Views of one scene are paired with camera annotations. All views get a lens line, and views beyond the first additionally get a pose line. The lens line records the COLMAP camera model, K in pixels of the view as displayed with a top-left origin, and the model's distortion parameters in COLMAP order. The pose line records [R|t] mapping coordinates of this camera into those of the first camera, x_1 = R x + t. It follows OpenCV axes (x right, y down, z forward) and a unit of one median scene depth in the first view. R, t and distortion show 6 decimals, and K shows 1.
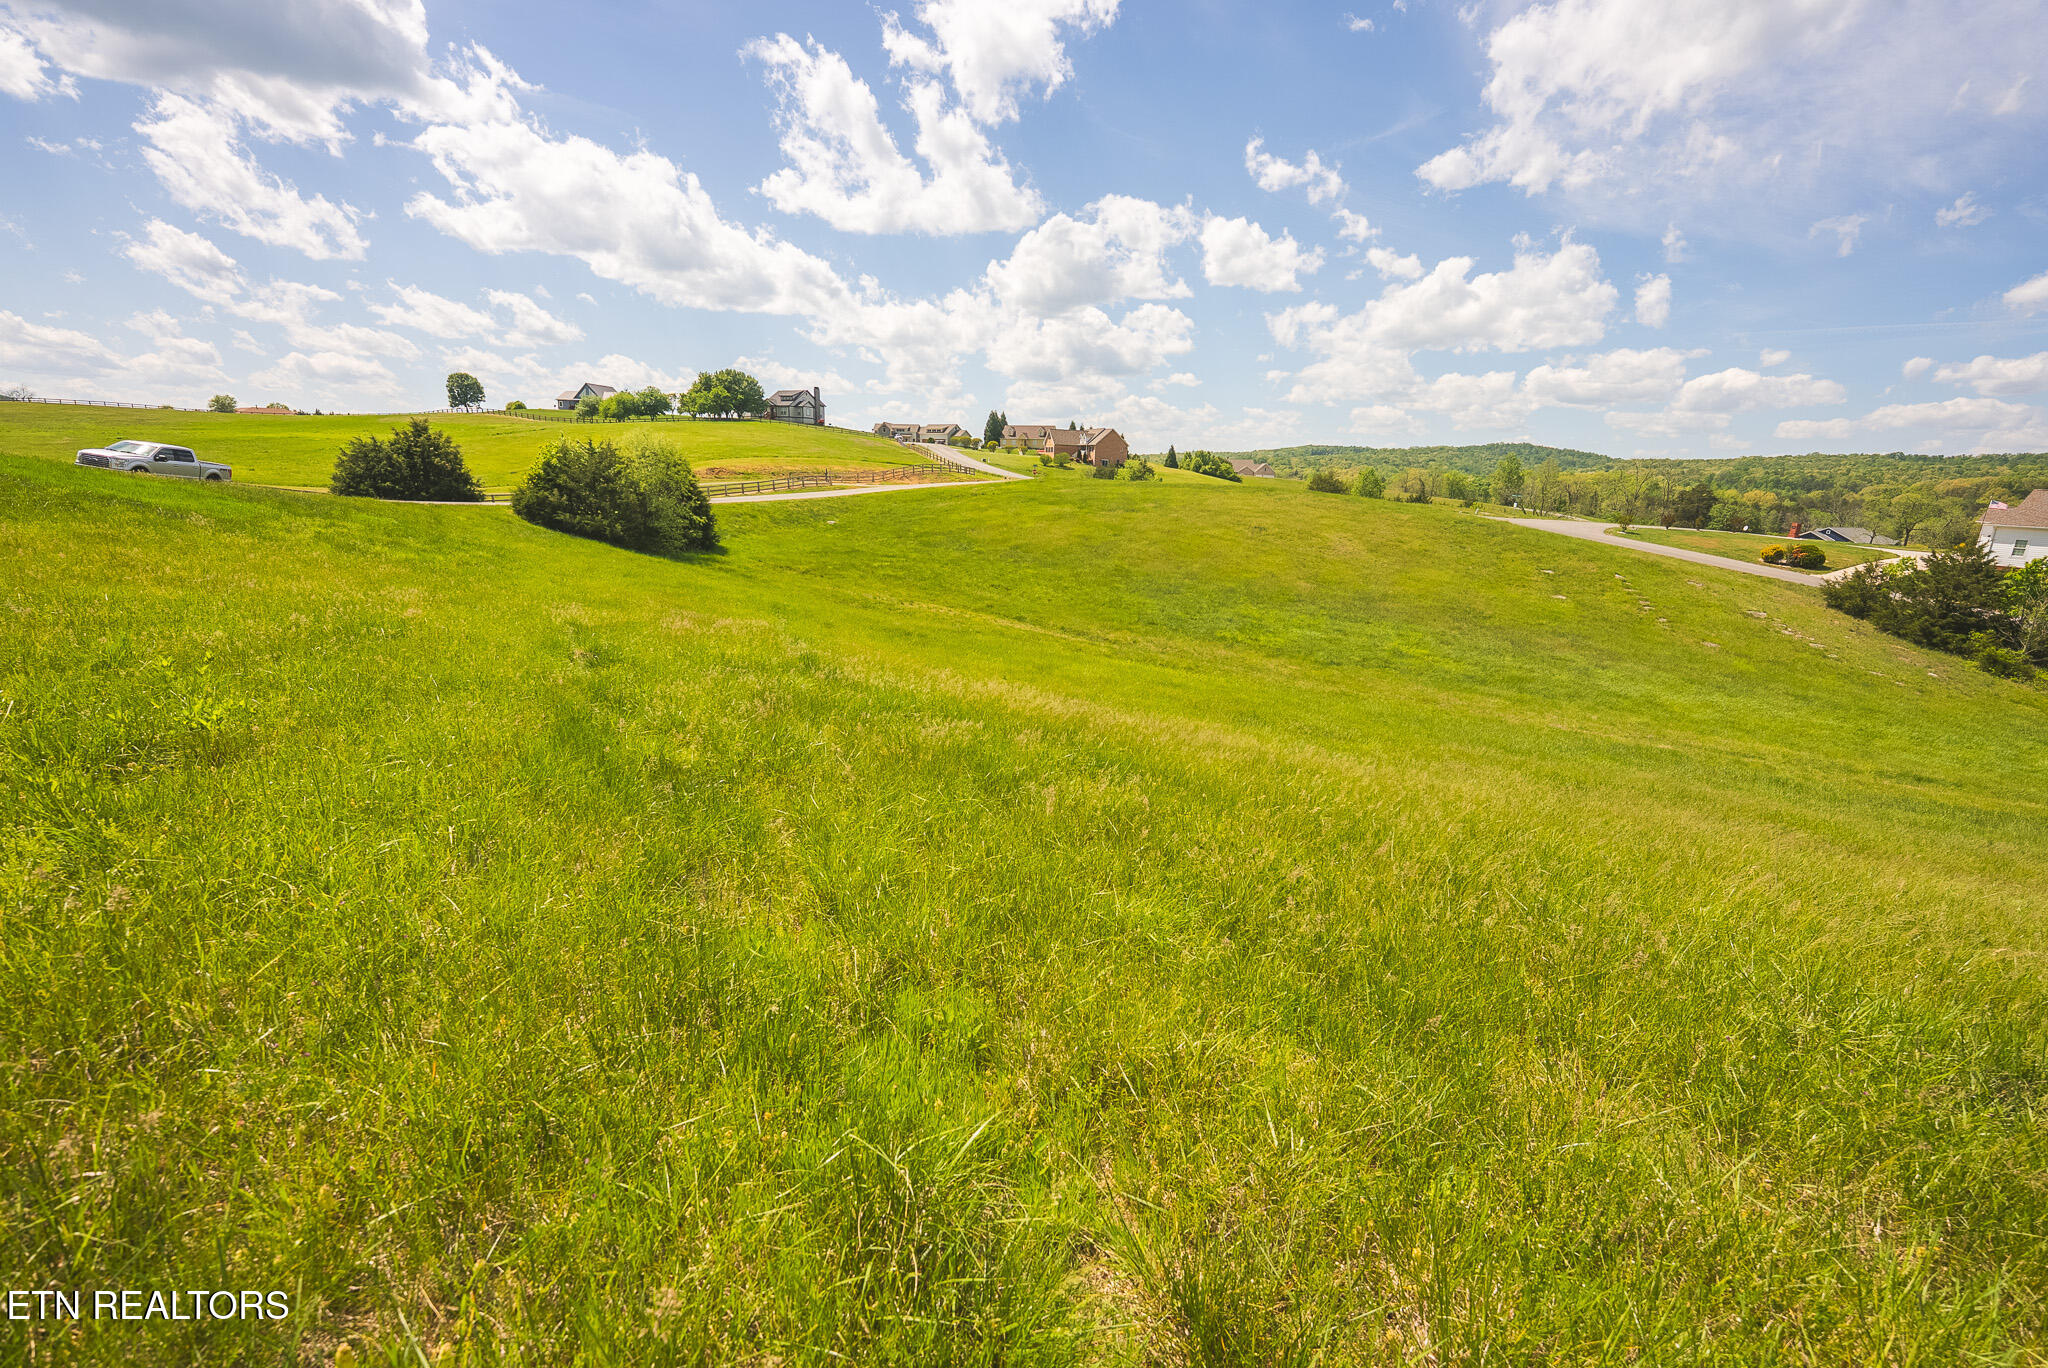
lens RADIAL K [[843.9, 0, 1033.3], [0, 843.9, 687.4], [0, 0, 1]] dist [-0.026957, 0.003875]
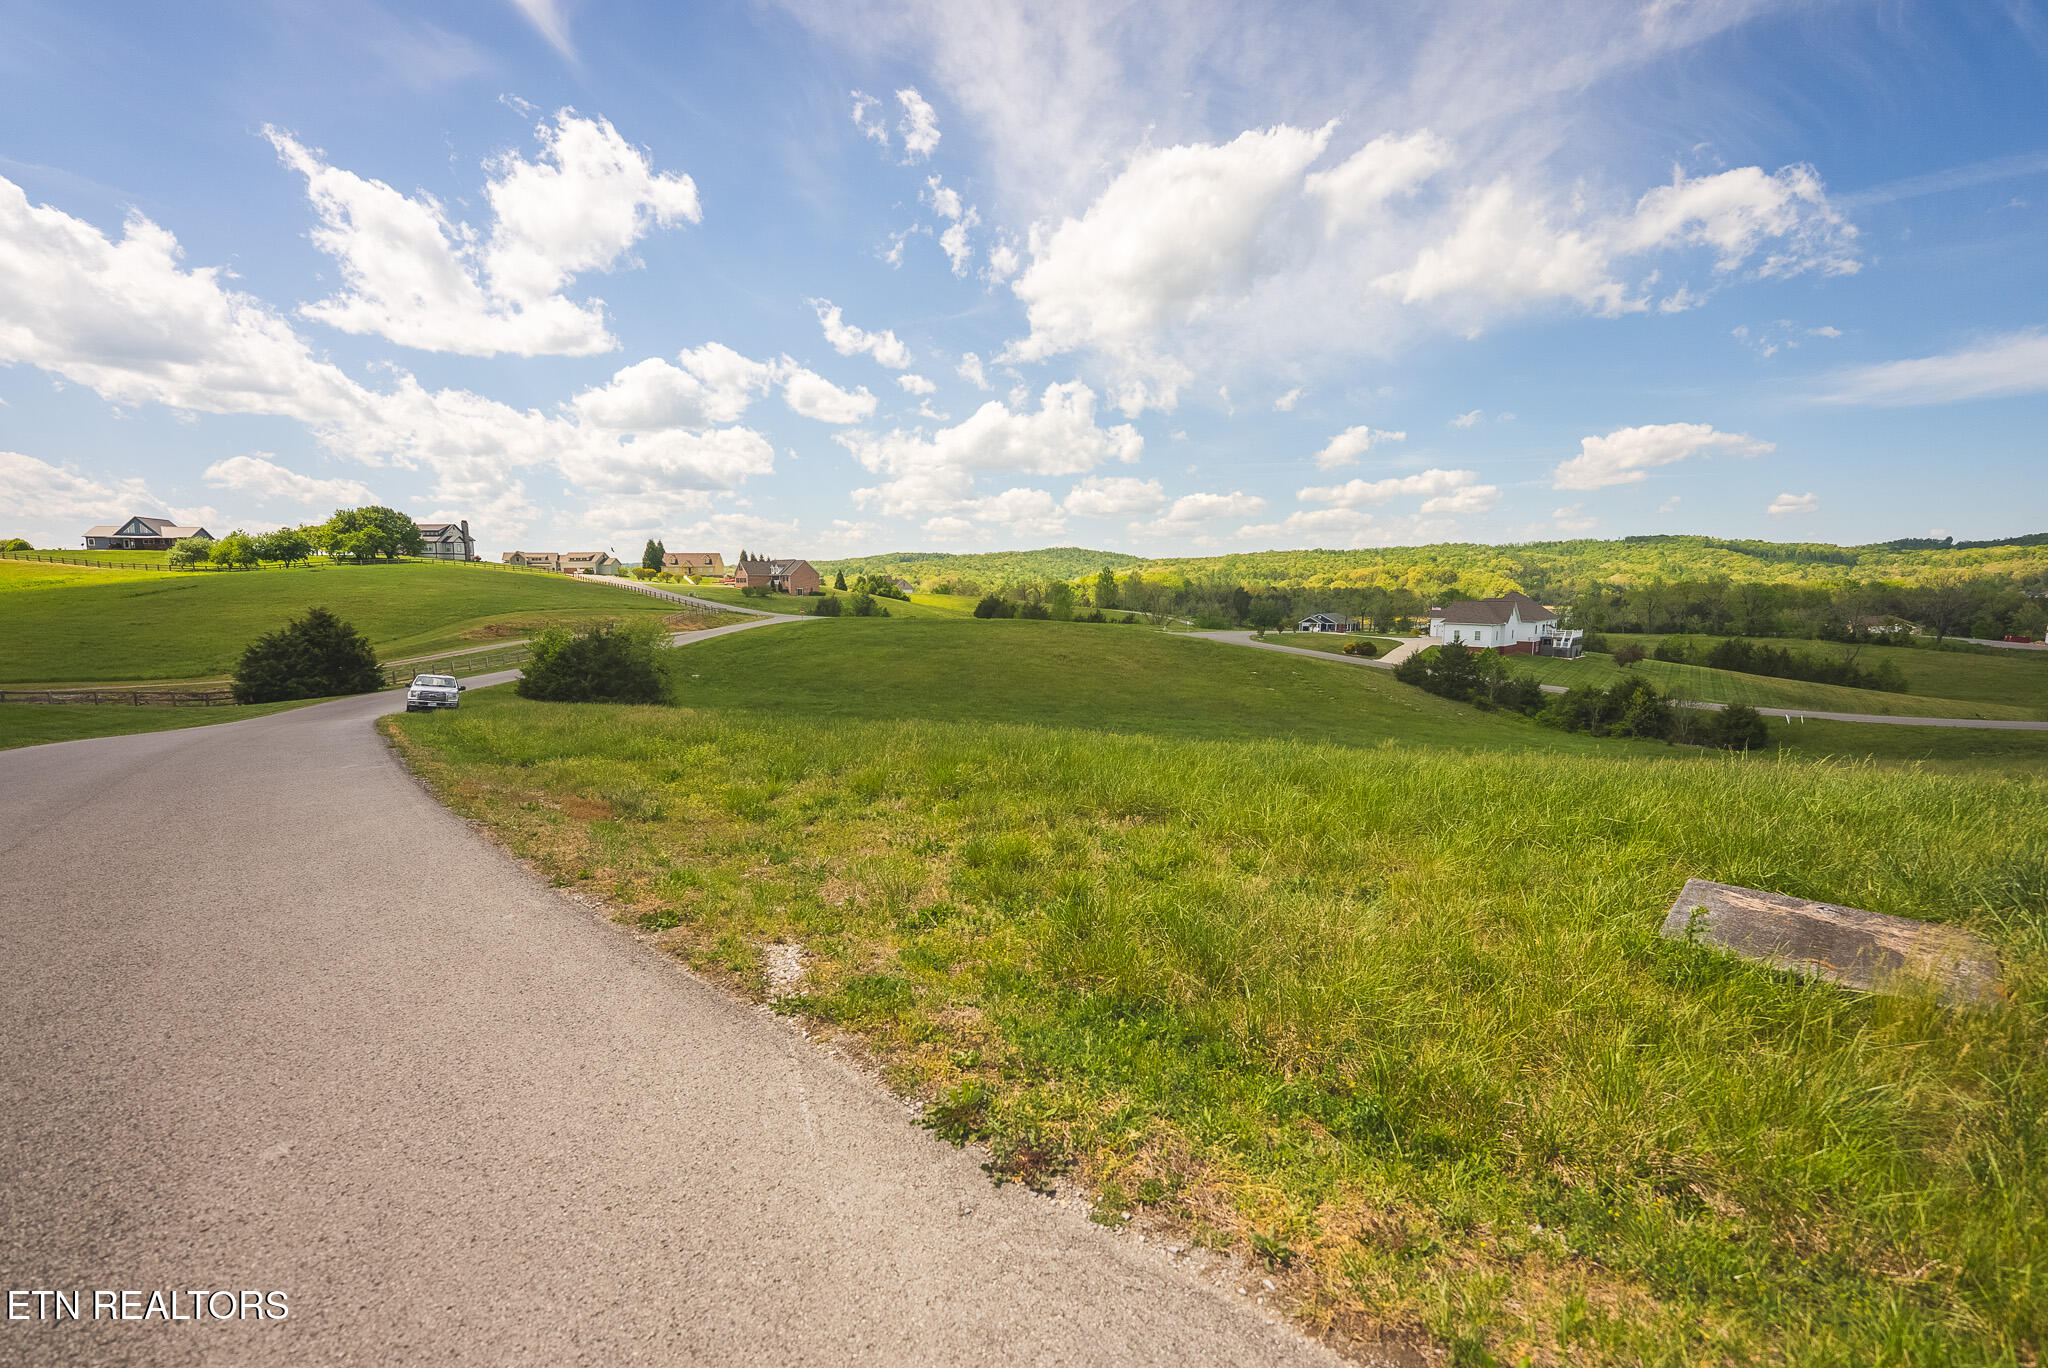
lens RADIAL K [[843.9, 0, 1032.8], [0, 843.9, 706.1], [0, 0, 1]] dist [-0.026957, 0.003875]
pose [[0.889054, -0.097336, 0.447334, -0.293465], [0.141211, 0.987796, -0.065714, -0.021809], [-0.435479, 0.121591, 0.891949, -0.130166]]
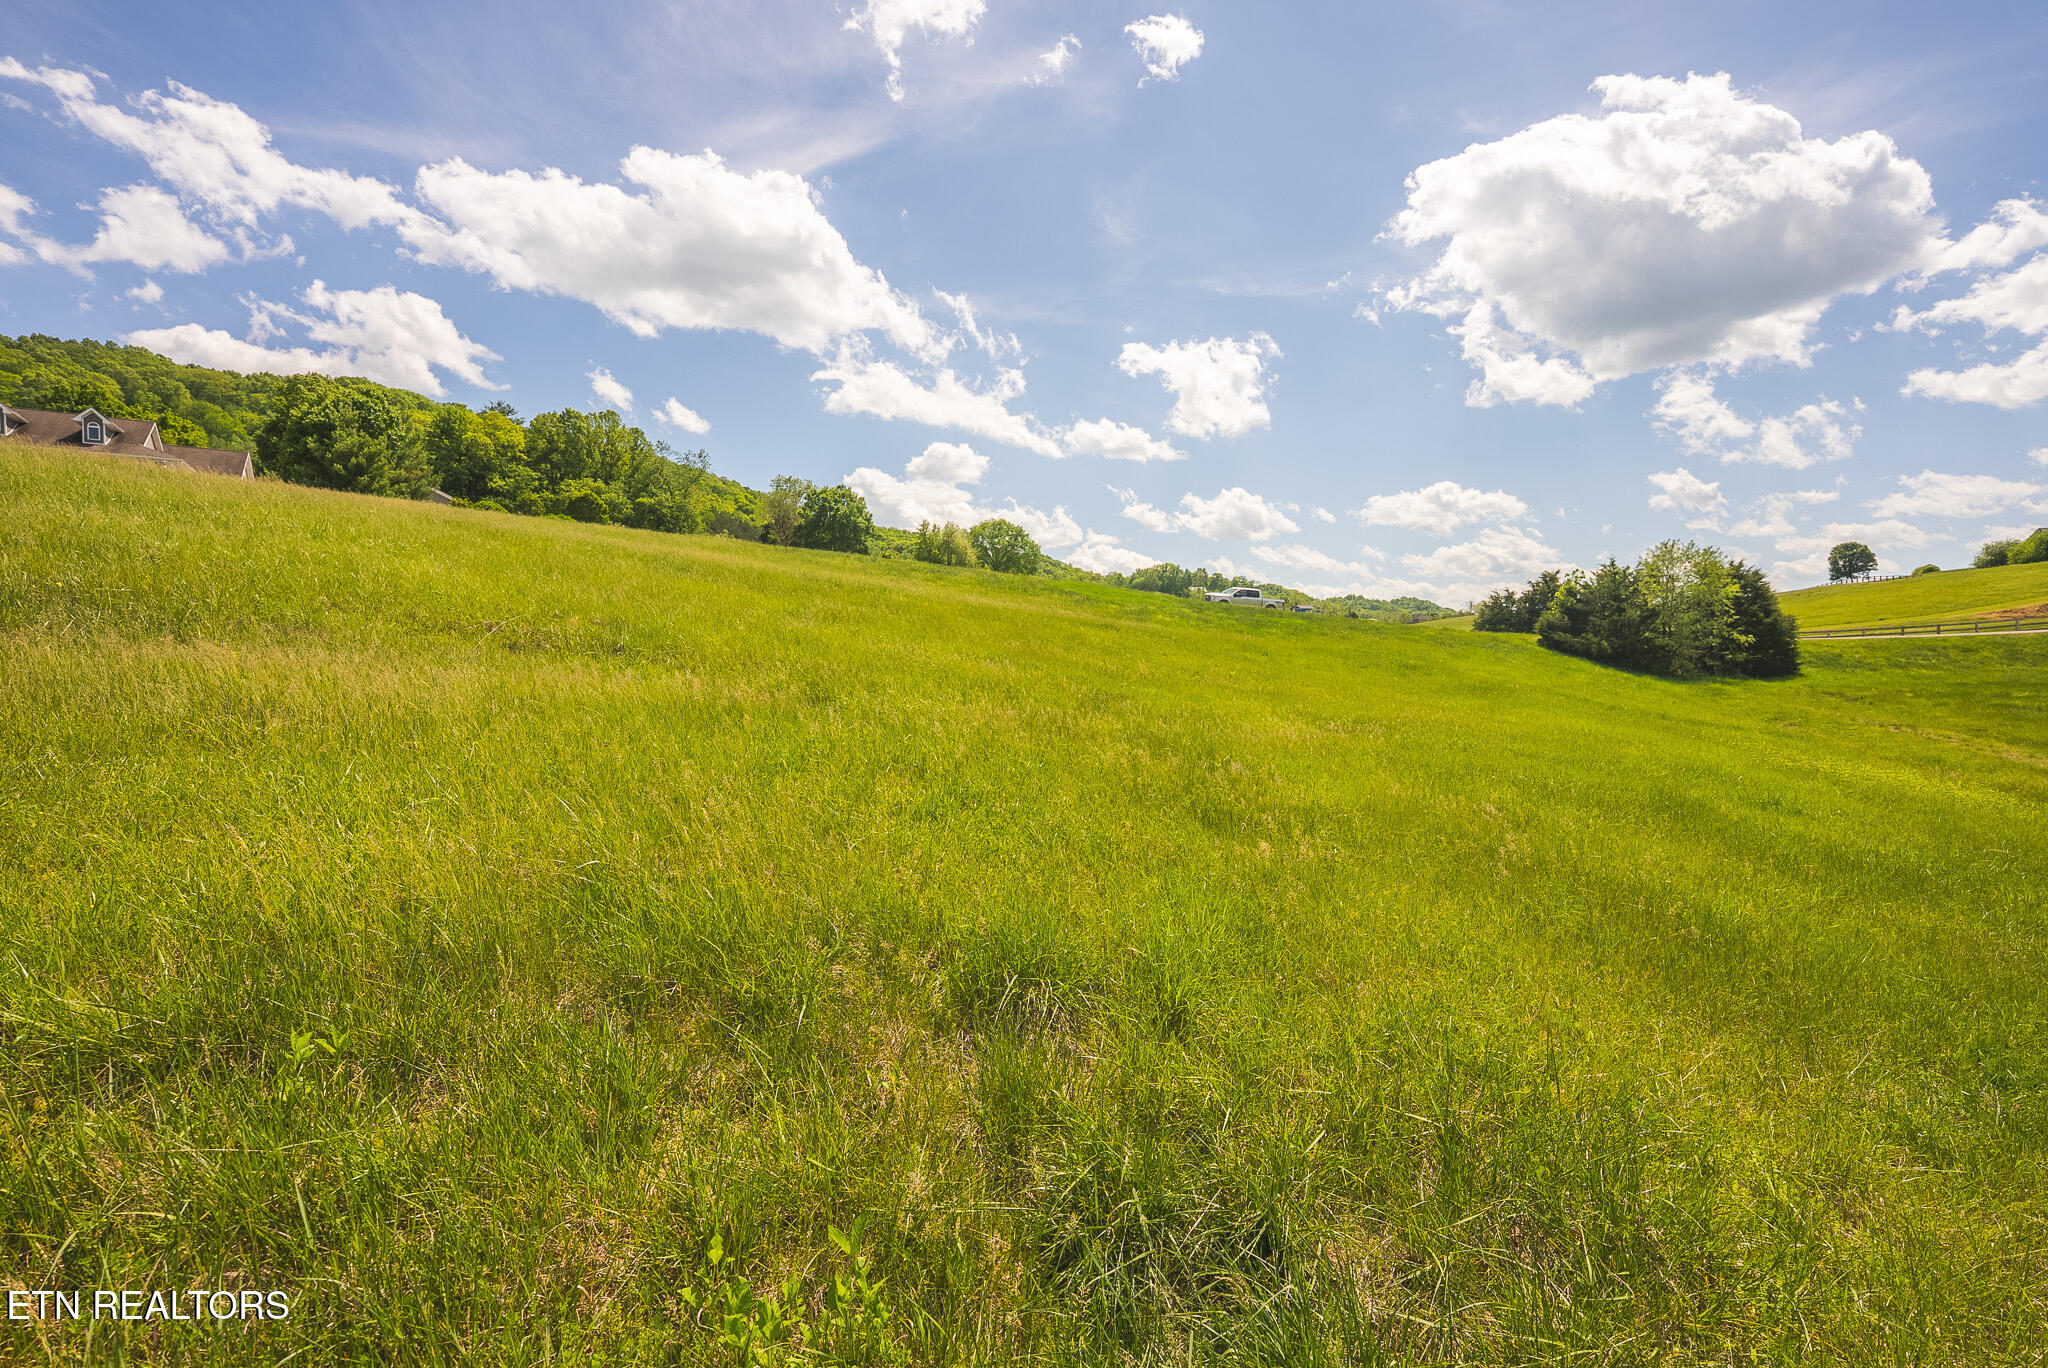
lens RADIAL K [[843.9, 0, 1041.2], [0, 843.9, 676.5], [0, 0, 1]] dist [-0.026957, 0.003875]
pose [[0.108940, -0.026724, -0.993689, 0.187843], [-0.228861, 0.972110, -0.051235, 0.018261], [0.967344, 0.232998, 0.099786, 0.167755]]
